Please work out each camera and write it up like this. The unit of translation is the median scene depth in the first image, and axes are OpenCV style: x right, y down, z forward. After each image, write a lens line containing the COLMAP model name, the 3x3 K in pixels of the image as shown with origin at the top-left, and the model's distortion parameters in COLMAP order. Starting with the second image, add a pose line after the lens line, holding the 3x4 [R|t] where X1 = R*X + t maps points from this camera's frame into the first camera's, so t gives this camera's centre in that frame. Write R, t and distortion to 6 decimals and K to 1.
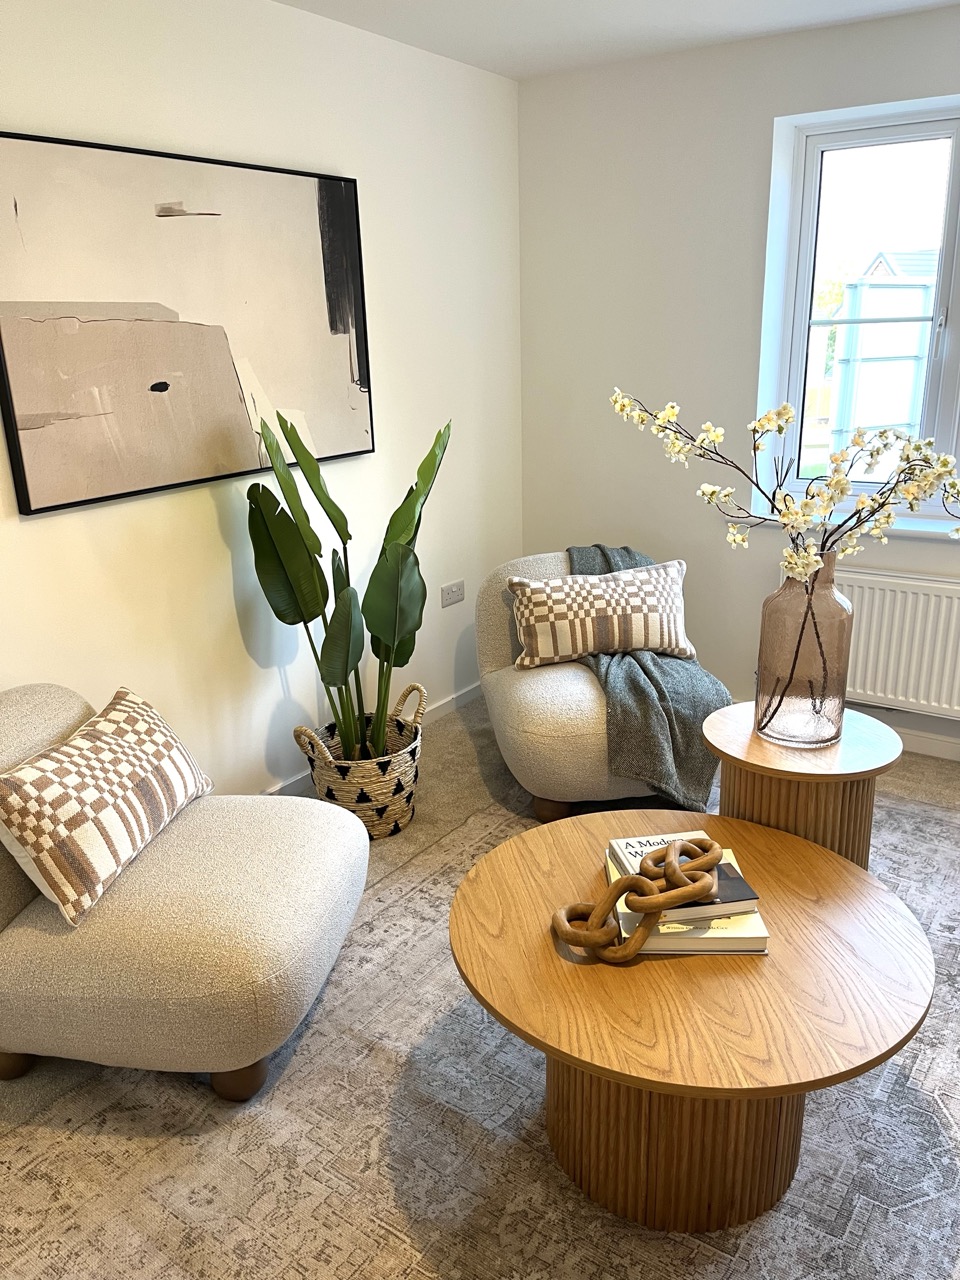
lens RADIAL K [[976.1, 0, 480.0], [0, 976.1, 638.4], [0, 0, 1]] dist [-0.012147, -0.008502]
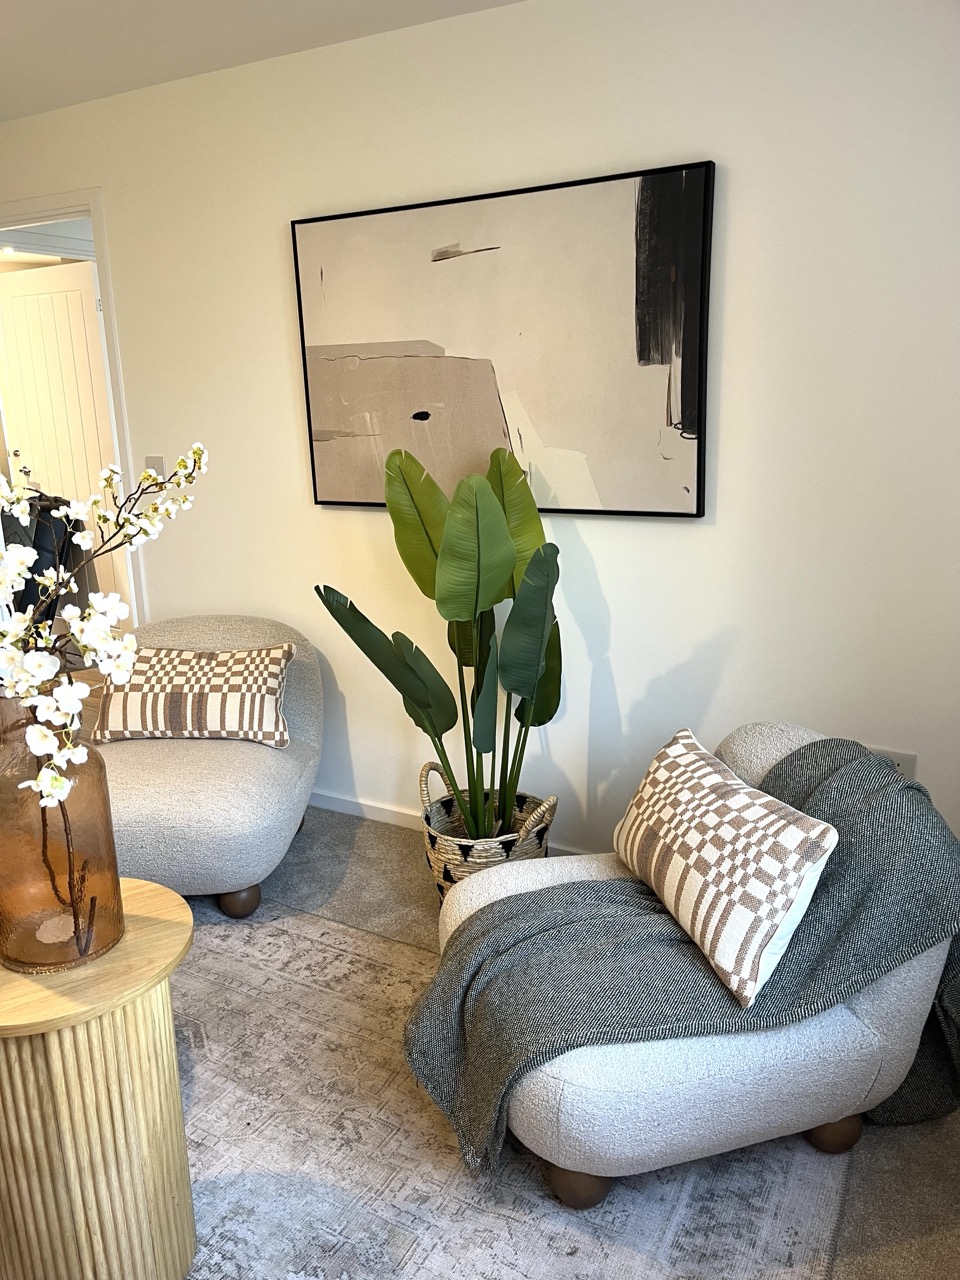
lens RADIAL K [[976.1, 0, 479.8], [0, 976.1, 643.3], [0, 0, 1]] dist [-0.012147, -0.008502]
pose [[0.090278, 0.272447, -0.957926, 0.805144], [-0.278258, 0.930448, 0.238408, -0.297579], [0.956254, 0.245028, 0.159810, 0.940305]]
